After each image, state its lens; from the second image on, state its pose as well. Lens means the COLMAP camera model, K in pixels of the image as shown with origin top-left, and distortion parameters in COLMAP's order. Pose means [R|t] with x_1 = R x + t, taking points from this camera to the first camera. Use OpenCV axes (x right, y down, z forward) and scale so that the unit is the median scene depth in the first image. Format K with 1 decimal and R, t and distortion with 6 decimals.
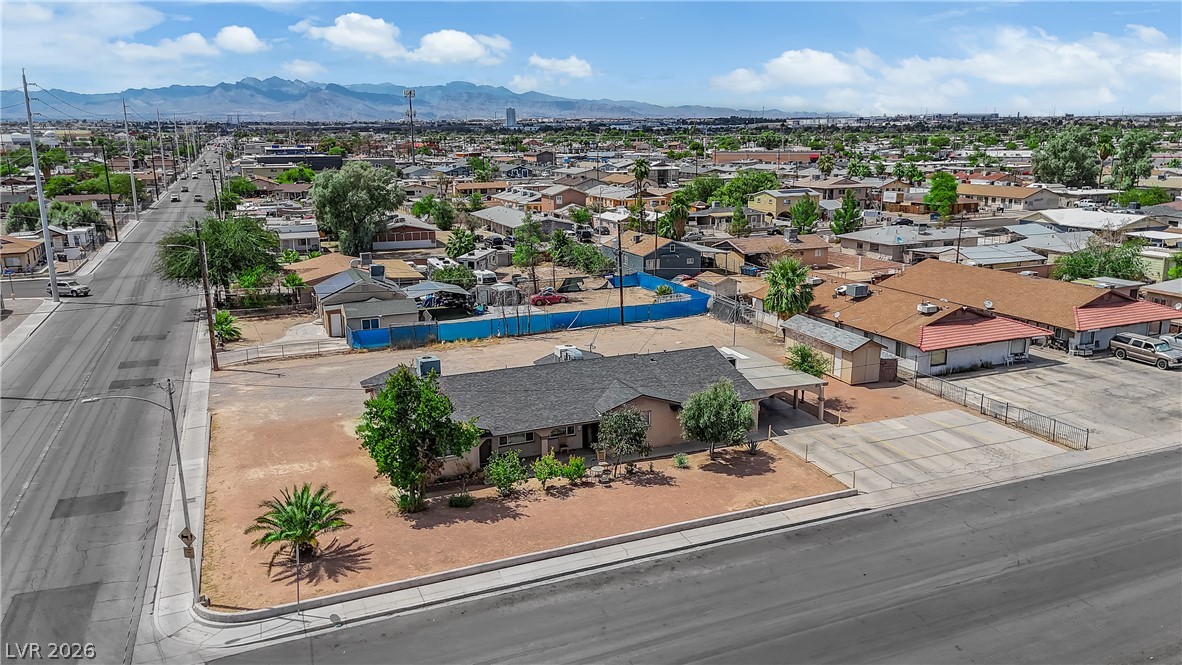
lens RADIAL K [[878.5, 0, 615.5], [0, 878.5, 353.5], [0, 0, 1]] dist [0.061857, -0.056176]
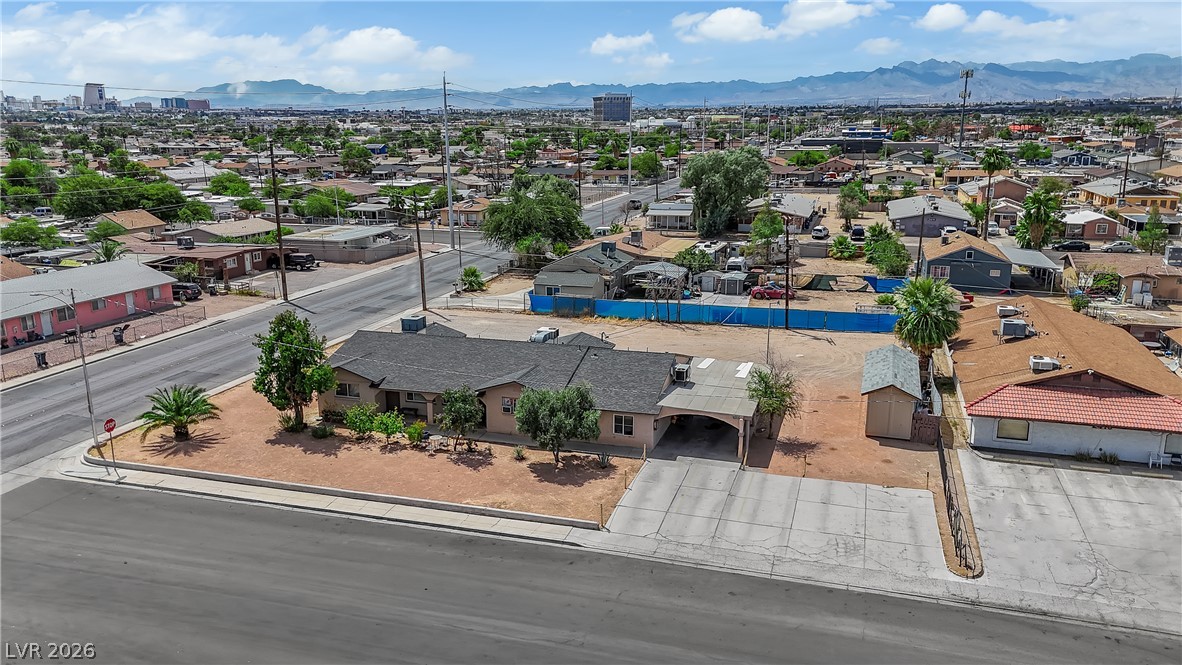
lens RADIAL K [[878.5, 0, 590.1], [0, 878.5, 328.5], [0, 0, 1]] dist [0.061857, -0.056176]
pose [[0.753956, 0.154781, -0.638430, 0.574561], [-0.159498, 0.985897, 0.050662, -0.060944], [0.637268, 0.063631, 0.768011, 0.211836]]
